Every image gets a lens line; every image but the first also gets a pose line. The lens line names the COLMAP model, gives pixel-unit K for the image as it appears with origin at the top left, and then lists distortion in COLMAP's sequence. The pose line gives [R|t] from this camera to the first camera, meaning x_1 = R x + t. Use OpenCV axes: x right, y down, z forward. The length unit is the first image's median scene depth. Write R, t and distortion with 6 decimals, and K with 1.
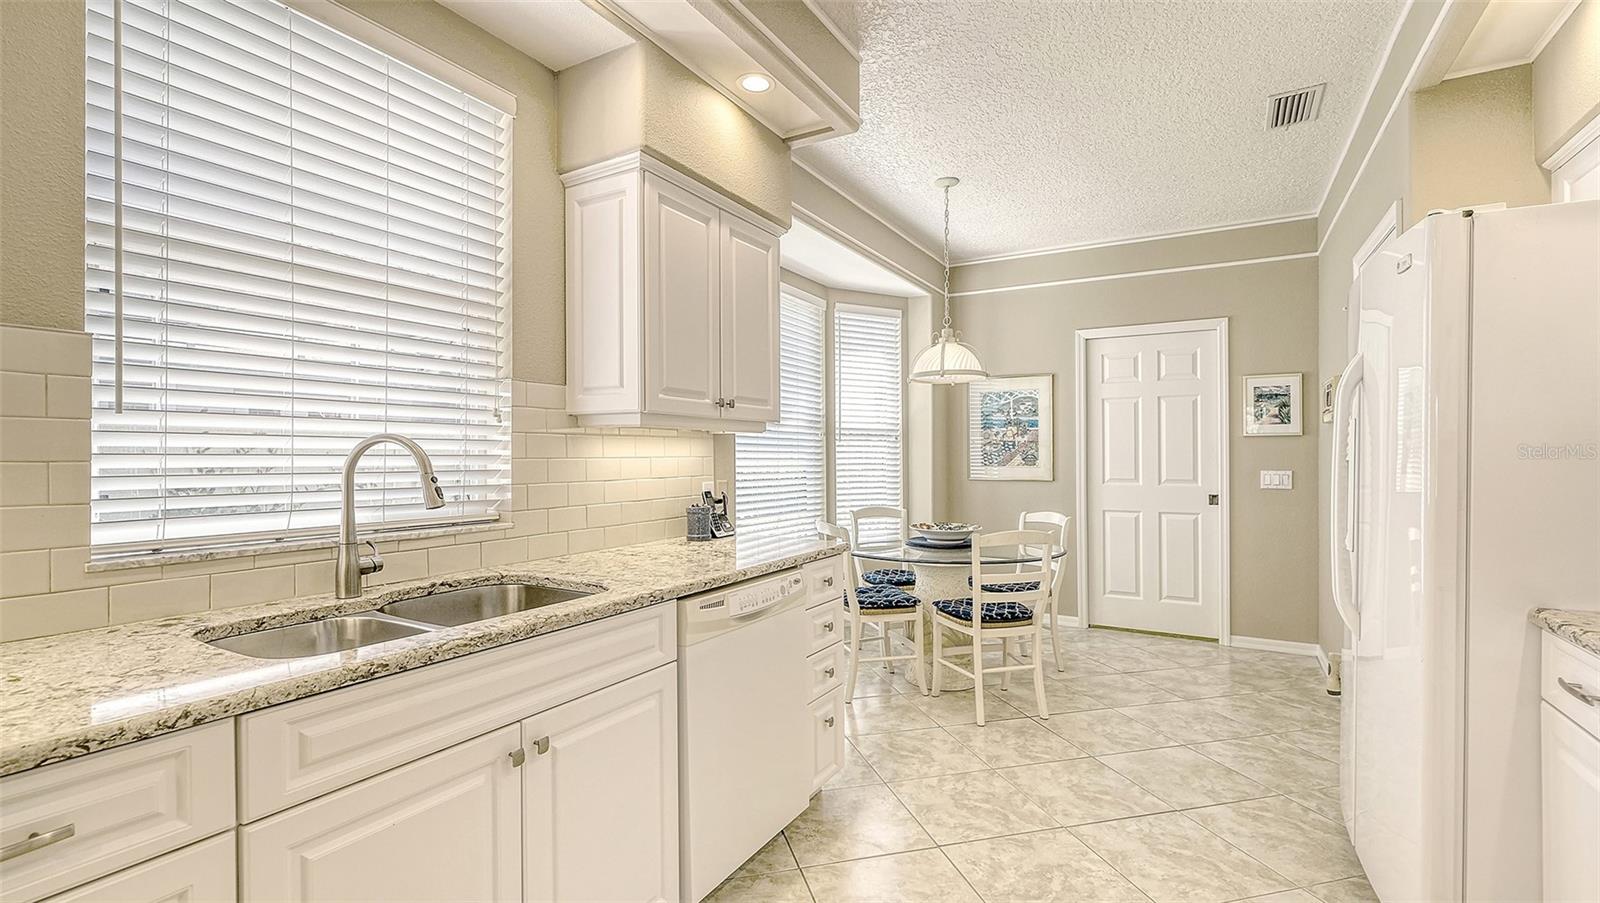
lens RADIAL K [[709.8, 0, 784.5], [0, 709.8, 452.3], [0, 0, 1]] dist [-0.005052, 0.000128]
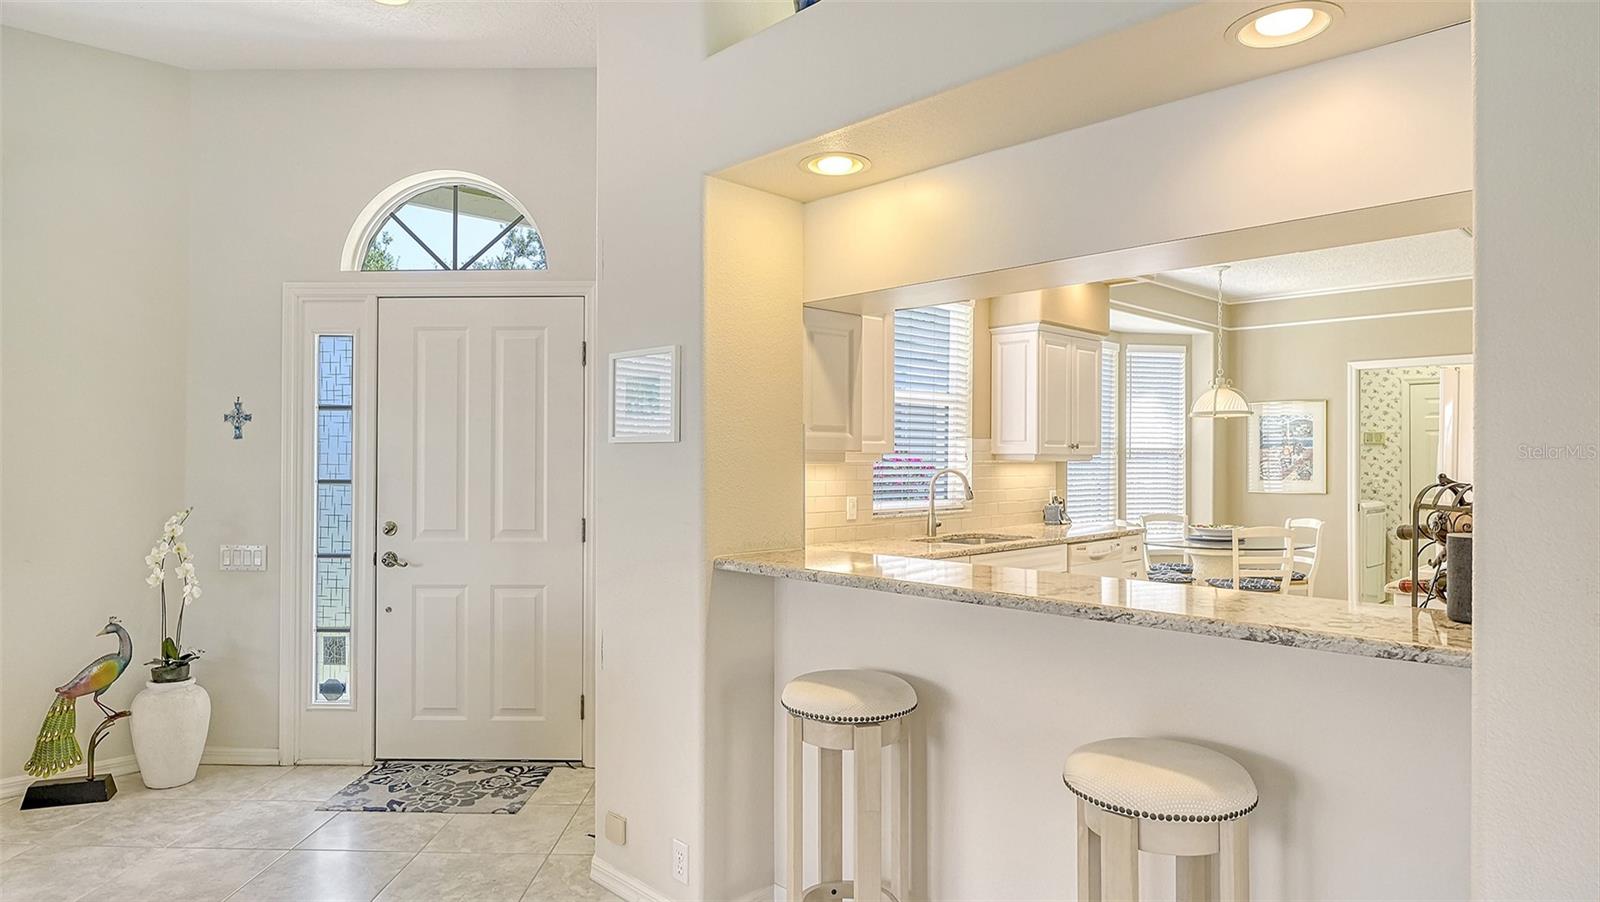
lens RADIAL K [[938.8, 0, 790.7], [0, 938.8, 468.2], [0, 0, 1]] dist [-0.003371, 0.000194]
pose [[0.970531, 0.003382, -0.240951, -0.108759], [0.000010, 0.999901, 0.014077, -0.025013], [0.240975, -0.013665, 0.970435, -0.764397]]
